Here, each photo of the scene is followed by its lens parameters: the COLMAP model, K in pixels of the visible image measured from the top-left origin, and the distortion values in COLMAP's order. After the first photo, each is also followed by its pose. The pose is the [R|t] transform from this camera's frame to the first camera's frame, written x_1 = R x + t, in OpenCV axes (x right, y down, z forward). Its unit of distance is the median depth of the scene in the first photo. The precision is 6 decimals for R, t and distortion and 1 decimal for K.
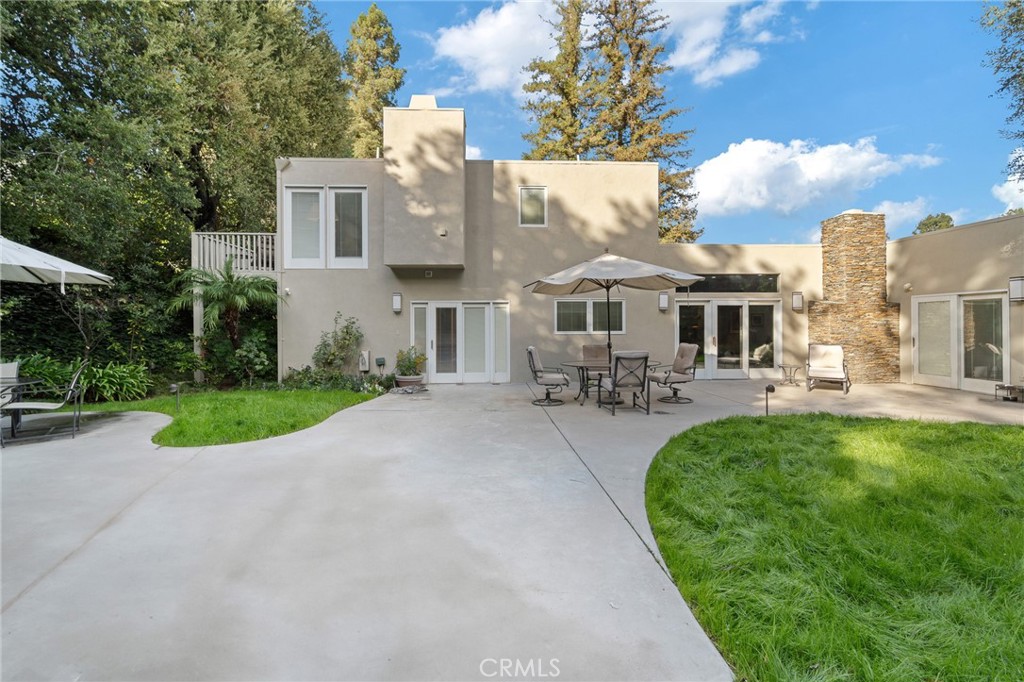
lens RADIAL K [[422.1, 0, 514.8], [0, 422.1, 325.4], [0, 0, 1]] dist [0.002030, 0.000078]
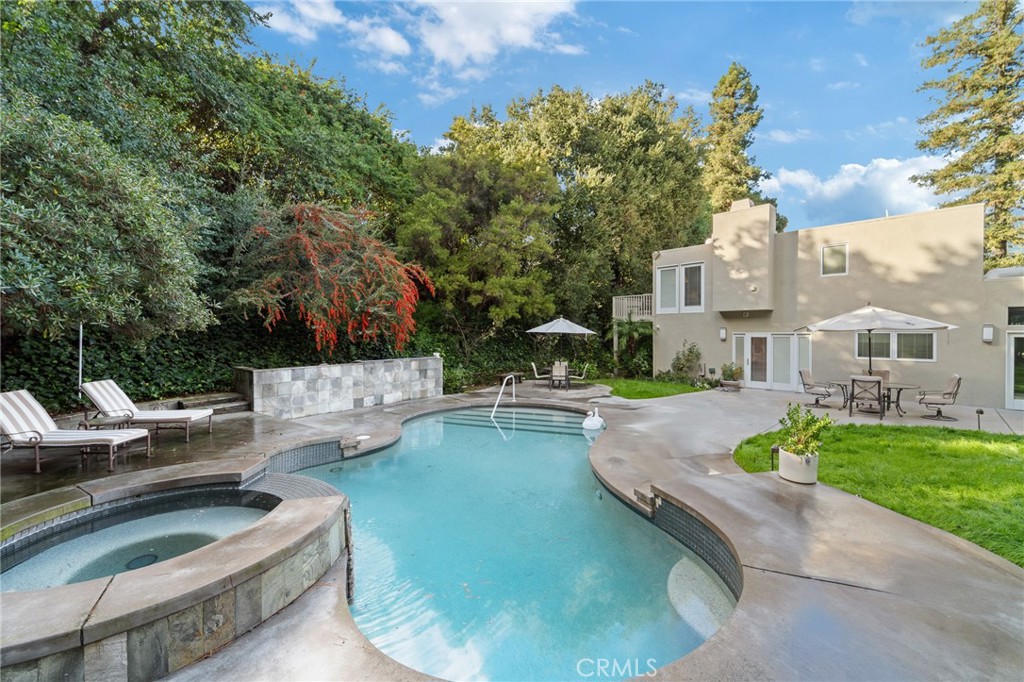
lens RADIAL K [[407.7, 0, 511.6], [0, 407.7, 339.0], [0, 0, 1]] dist [0.011991, -0.005323]
pose [[0.659167, 0.016164, -0.751823, 0.344569], [0.000838, 0.999753, 0.022229, -0.068361], [0.751996, -0.015283, 0.658990, -0.592501]]
